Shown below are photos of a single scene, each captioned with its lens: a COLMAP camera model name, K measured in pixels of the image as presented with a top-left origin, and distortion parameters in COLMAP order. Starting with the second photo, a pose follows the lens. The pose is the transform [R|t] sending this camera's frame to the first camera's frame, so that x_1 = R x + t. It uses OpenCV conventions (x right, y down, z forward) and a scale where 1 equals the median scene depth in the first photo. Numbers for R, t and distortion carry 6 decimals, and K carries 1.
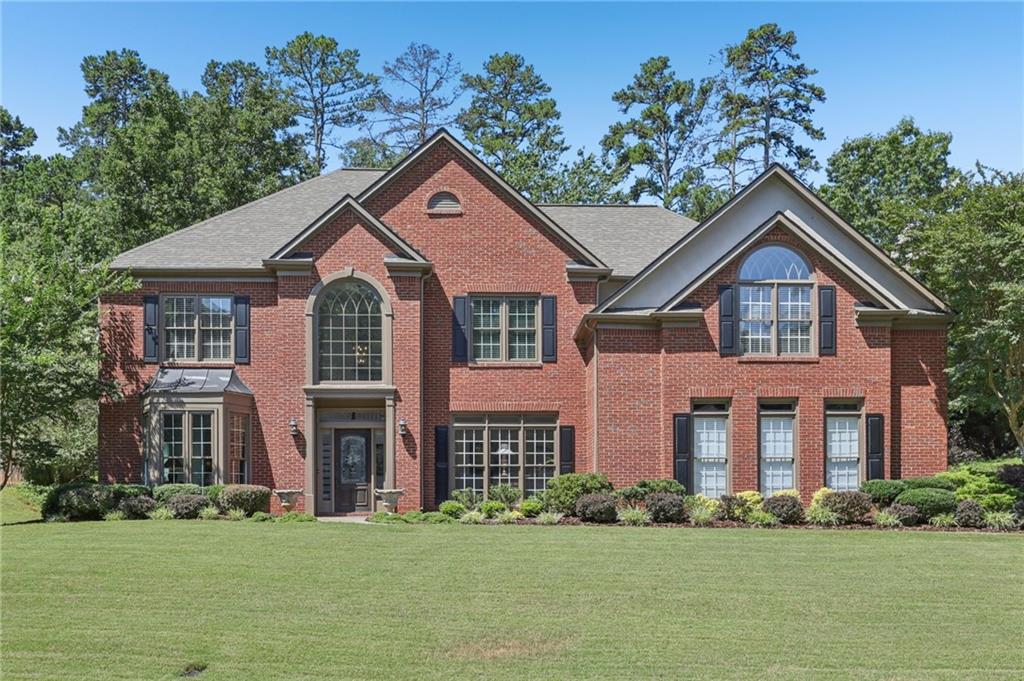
lens RADIAL K [[1074.2, 0, 512.2], [0, 1074.2, 349.0], [0, 0, 1]] dist [0.015909, 0.000000]
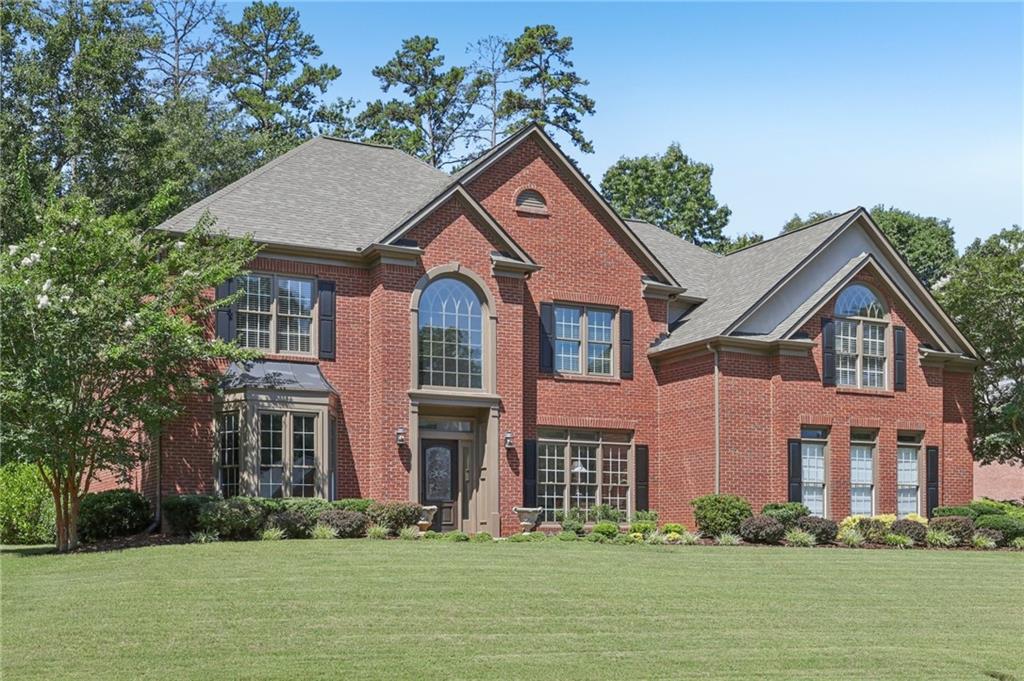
lens RADIAL K [[1230.1, 0, 512.4], [0, 1230.1, 334.1], [0, 0, 1]] dist [0.003650, 0.000000]
pose [[0.903204, 0.075828, 0.422460, -0.544075], [-0.071622, 0.997097, -0.025845, 0.008375], [-0.423194, -0.006914, 0.906013, 0.037941]]
